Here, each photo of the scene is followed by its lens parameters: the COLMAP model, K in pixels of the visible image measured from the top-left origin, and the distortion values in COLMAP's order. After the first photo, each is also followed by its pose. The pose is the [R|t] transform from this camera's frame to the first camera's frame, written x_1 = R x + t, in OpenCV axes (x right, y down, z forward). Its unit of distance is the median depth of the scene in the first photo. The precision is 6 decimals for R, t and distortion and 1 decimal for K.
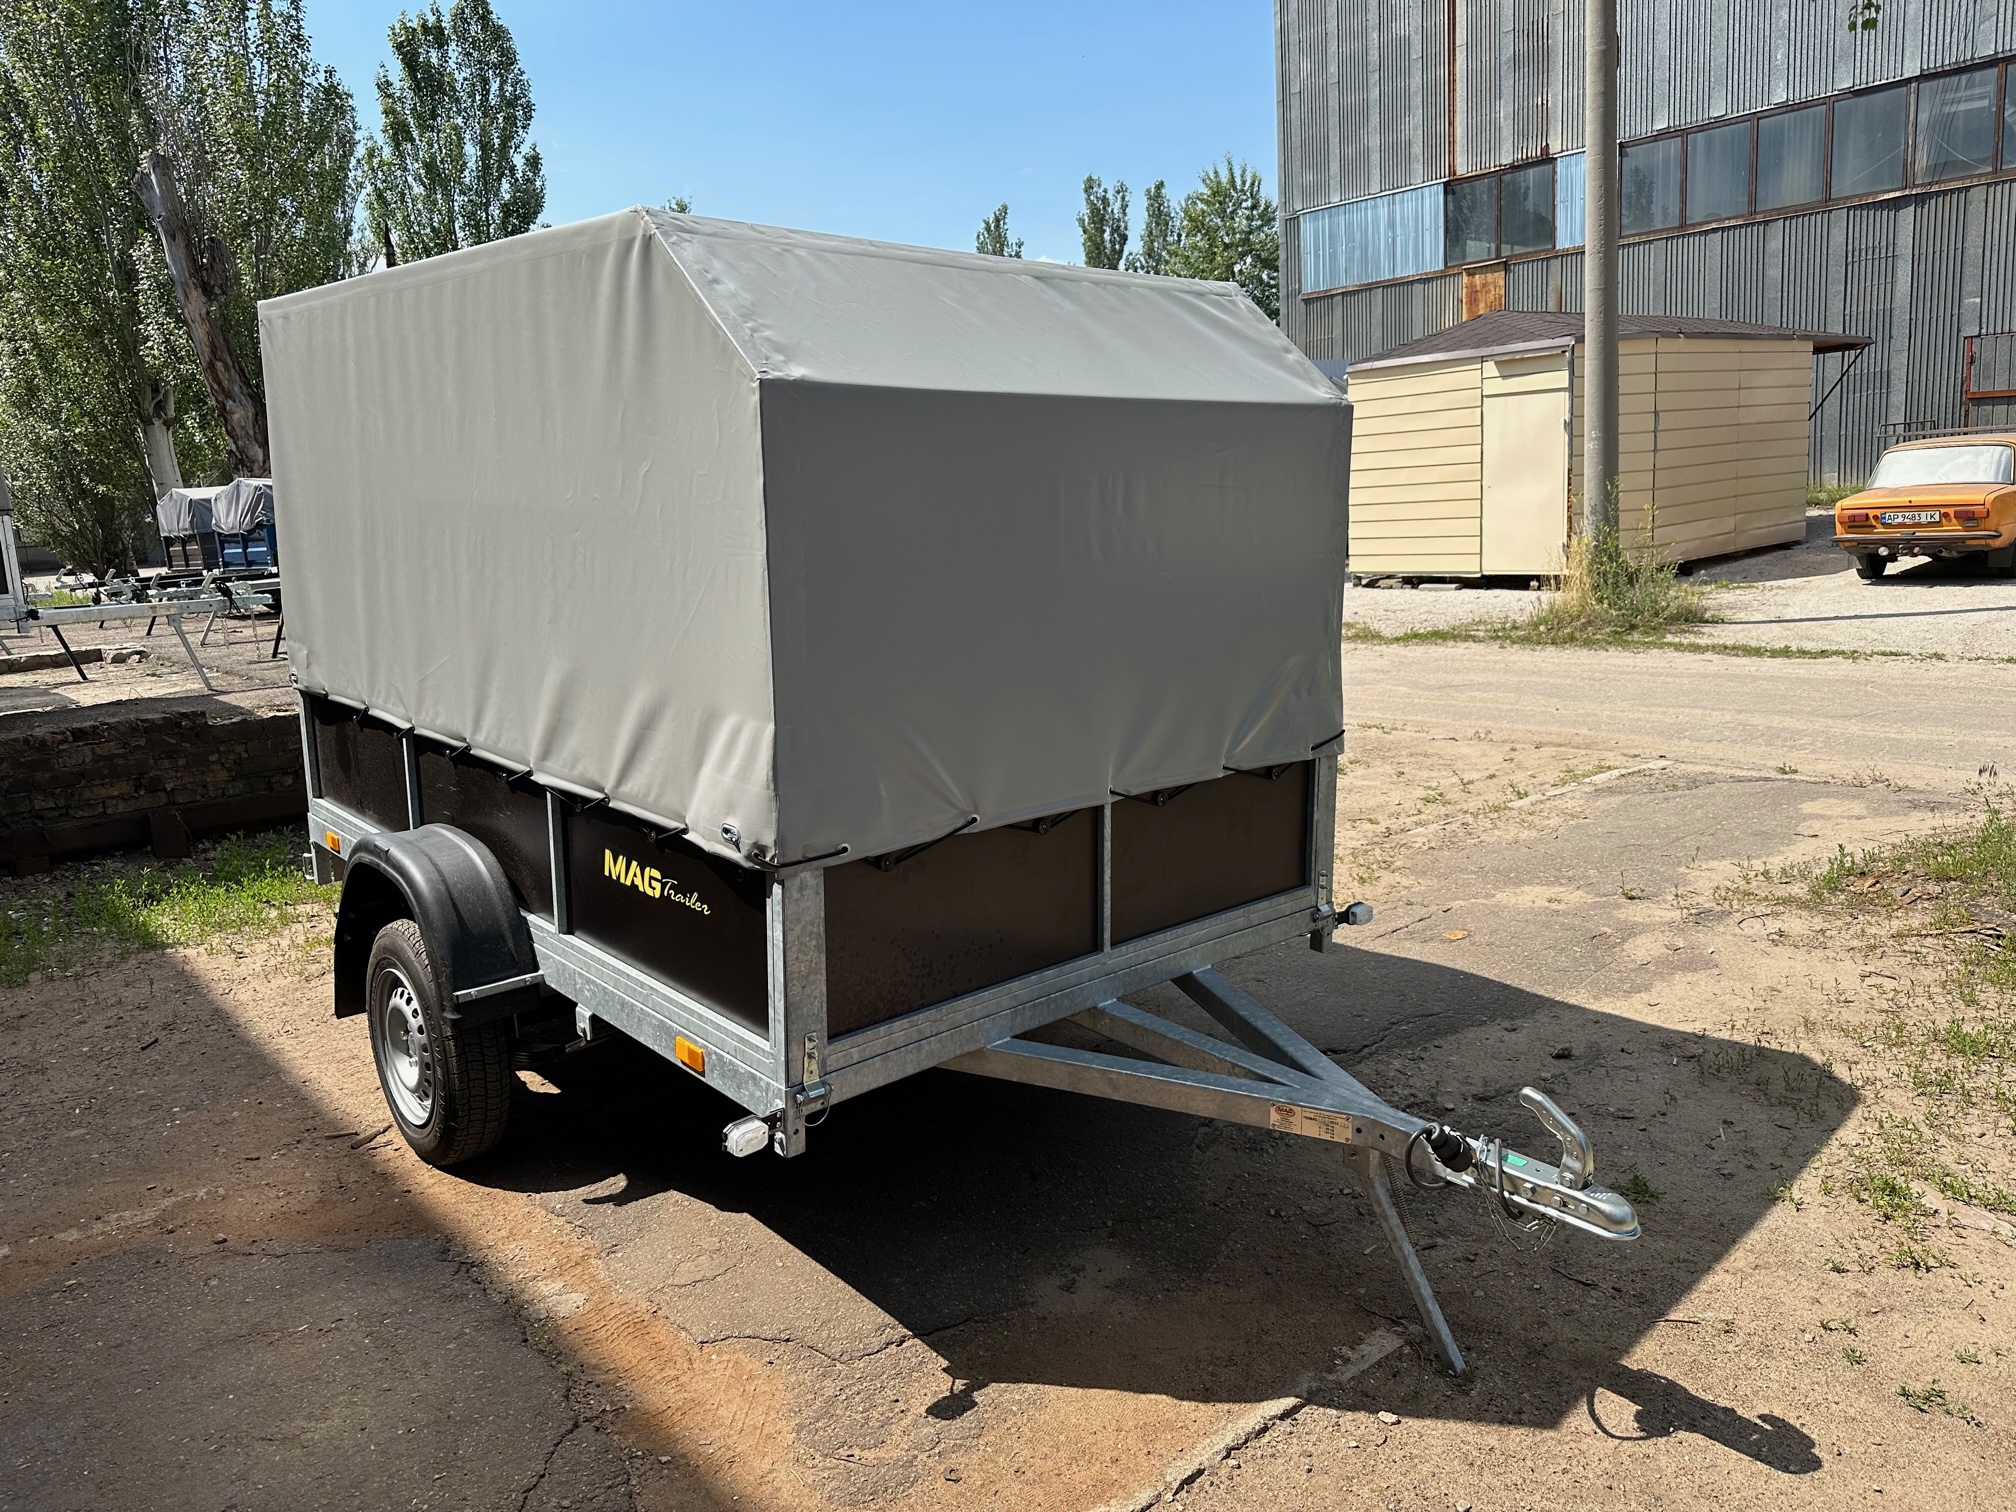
lens RADIAL K [[1399.2, 0, 994.6], [0, 1399.2, 717.6], [0, 0, 1]] dist [-0.010149, -0.004364]
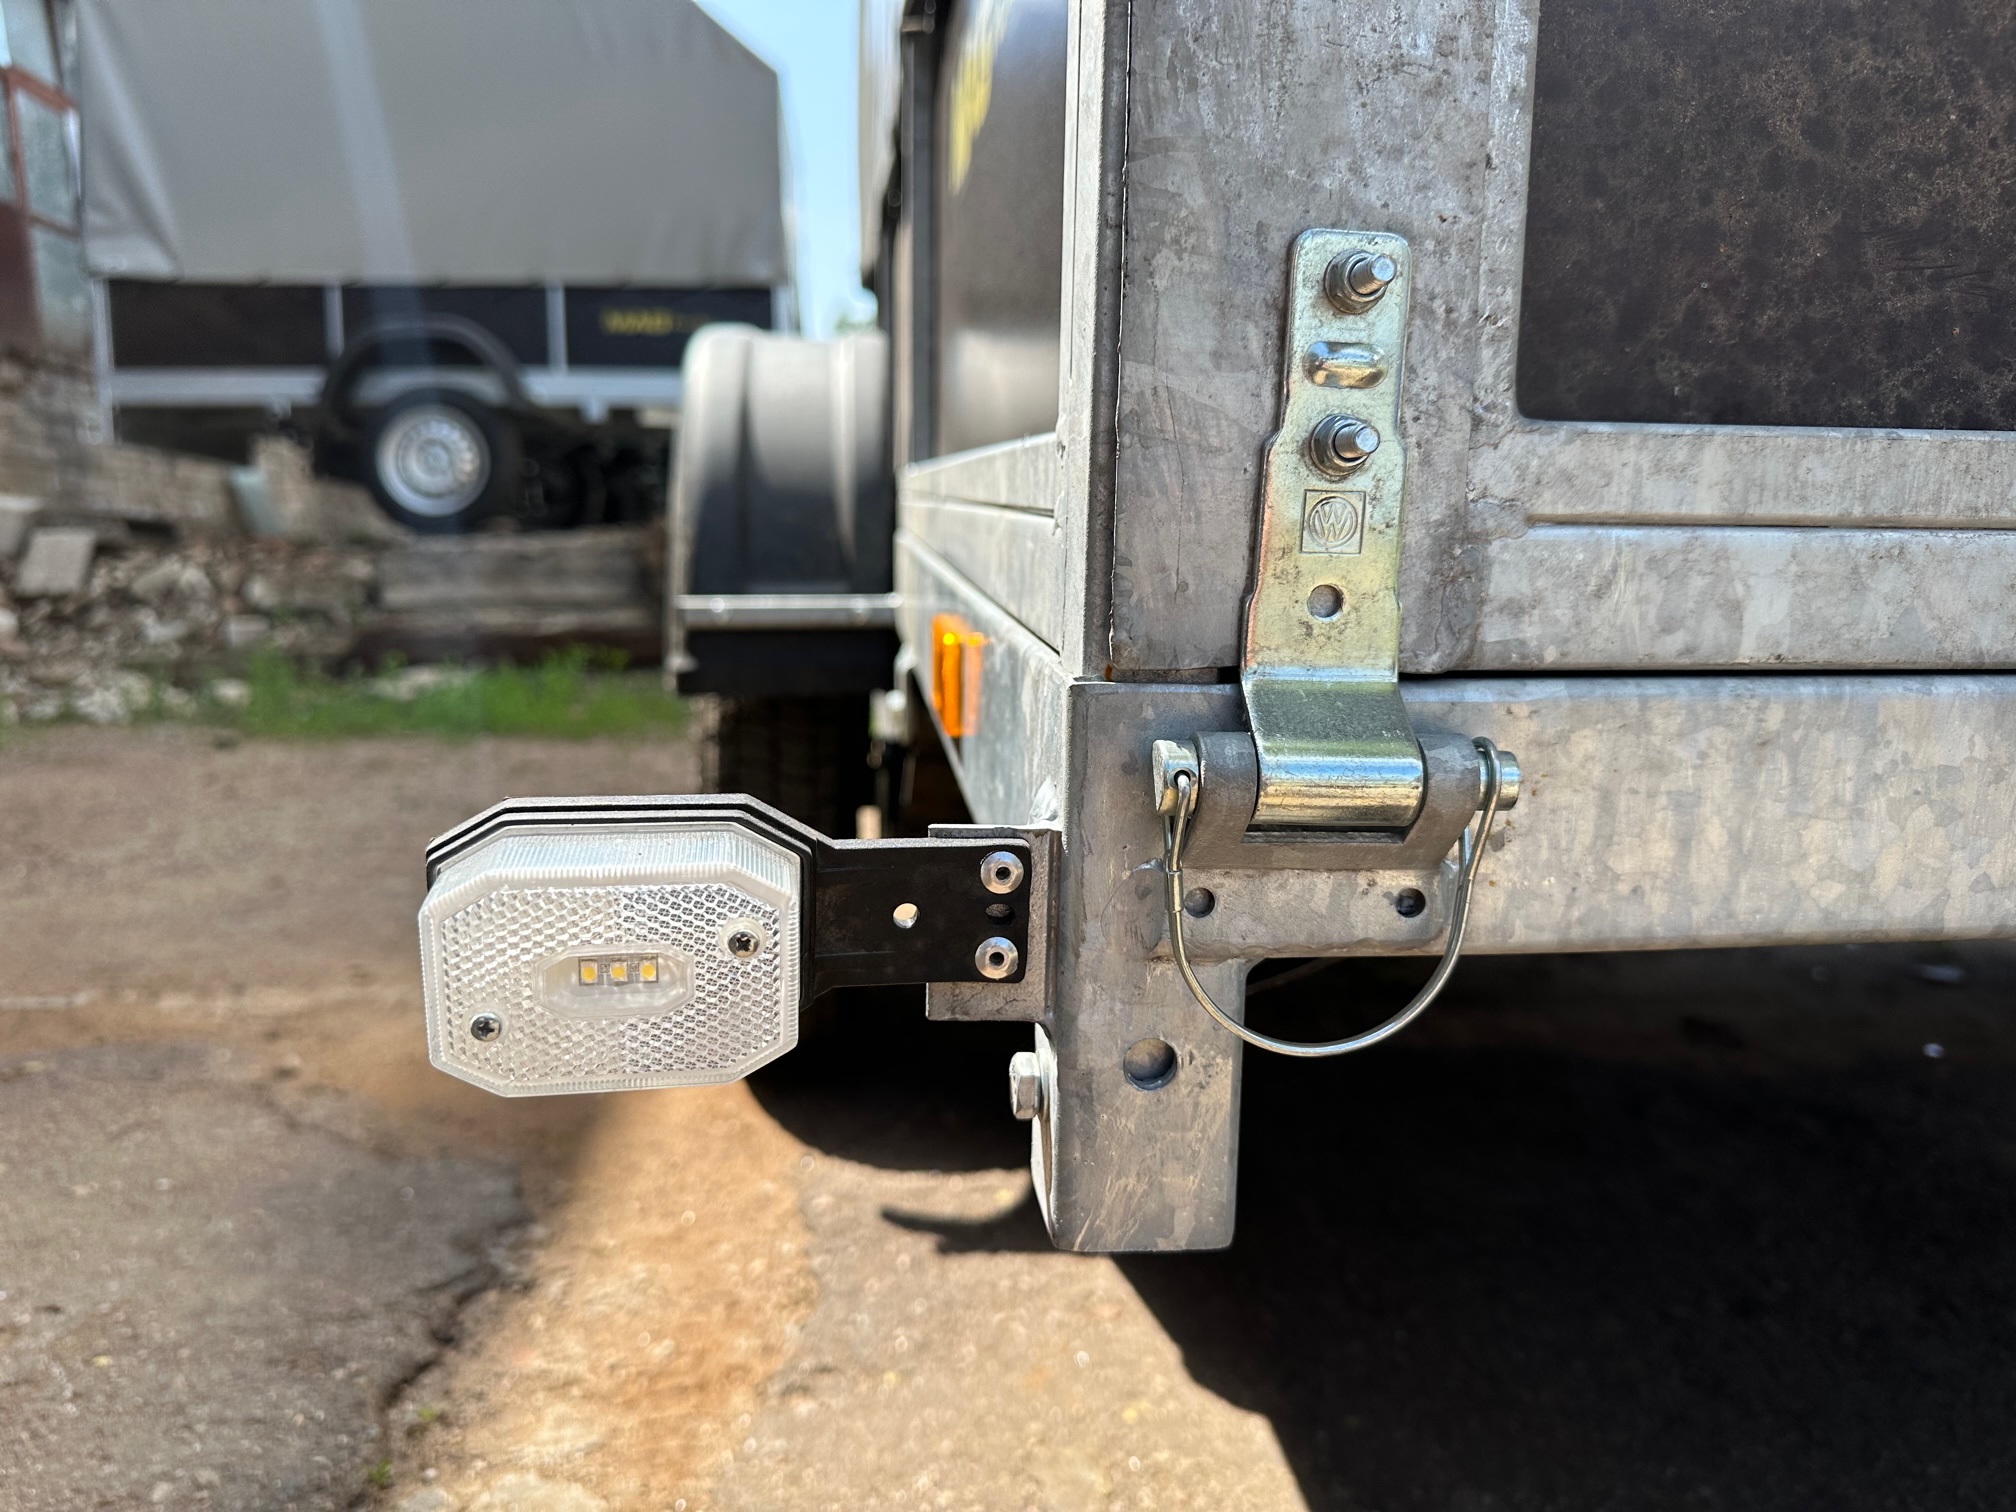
lens RADIAL K [[1495.8, 0, 971.1], [0, 1495.8, 765.2], [0, 0, 1]] dist [-0.003658, -0.001568]
pose [[0.804956, 0.125882, -0.579827, -0.069367], [-0.122331, 0.991450, 0.045418, 0.230991], [0.580587, 0.034372, 0.813473, 0.764596]]
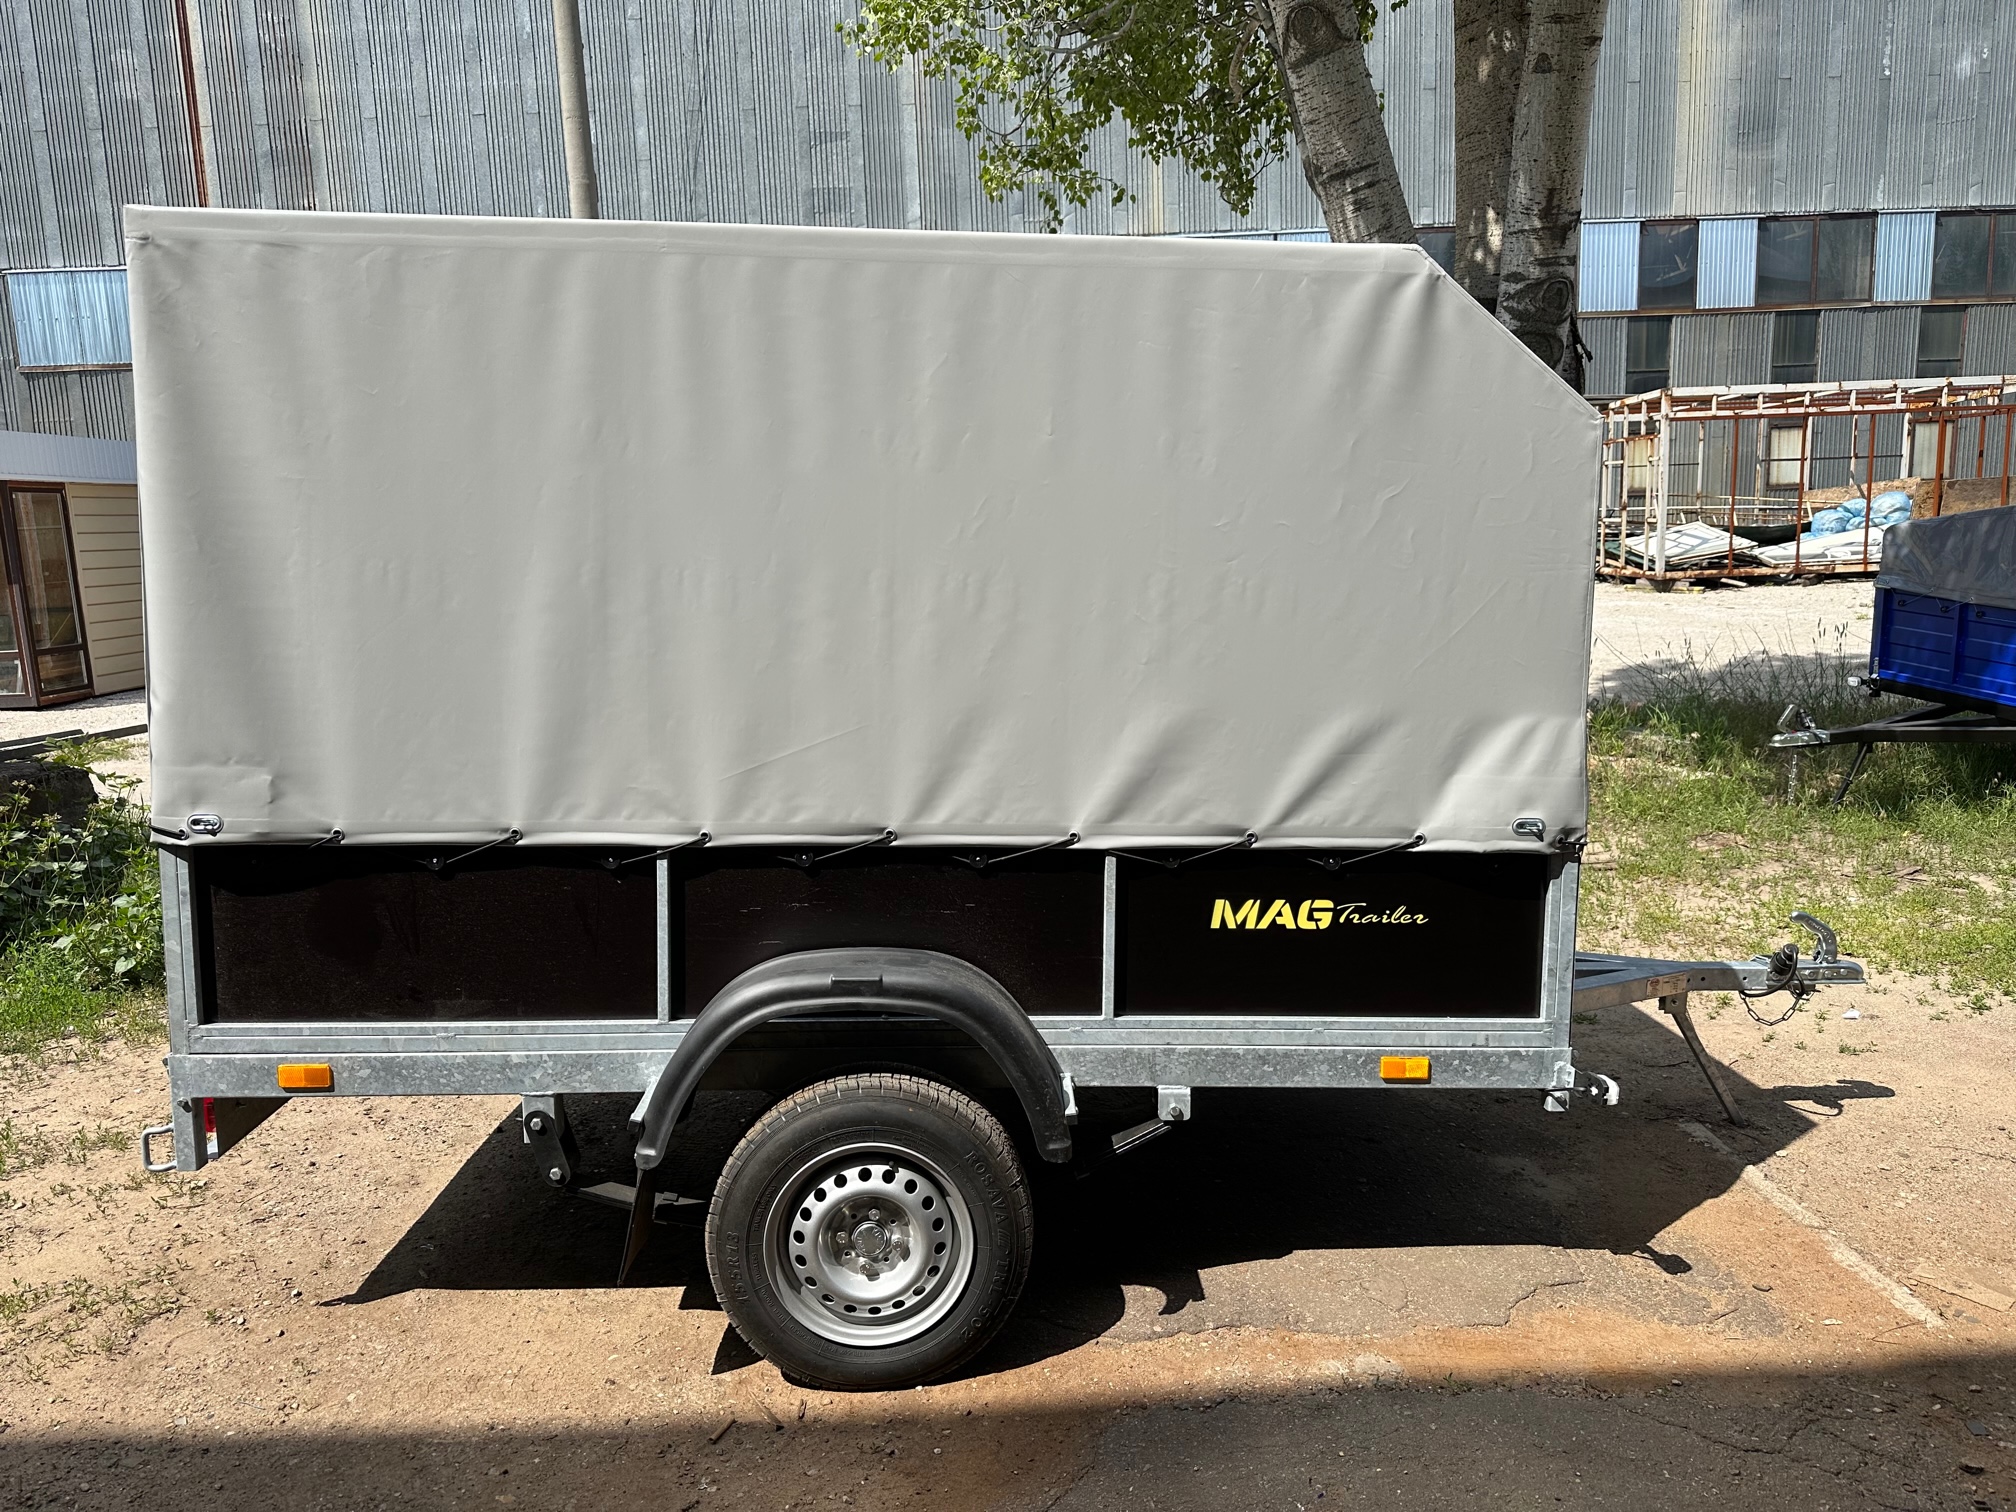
lens RADIAL K [[1371.6, 0, 1008.0], [0, 1371.6, 756.0], [0, 0, 1]] dist [0.022281, -0.040975]
pose [[0.627813, -0.077969, 0.774449, -1.092417], [0.117805, 0.993027, 0.004475, -0.020772], [-0.769398, 0.088425, 0.632620, 0.541802]]
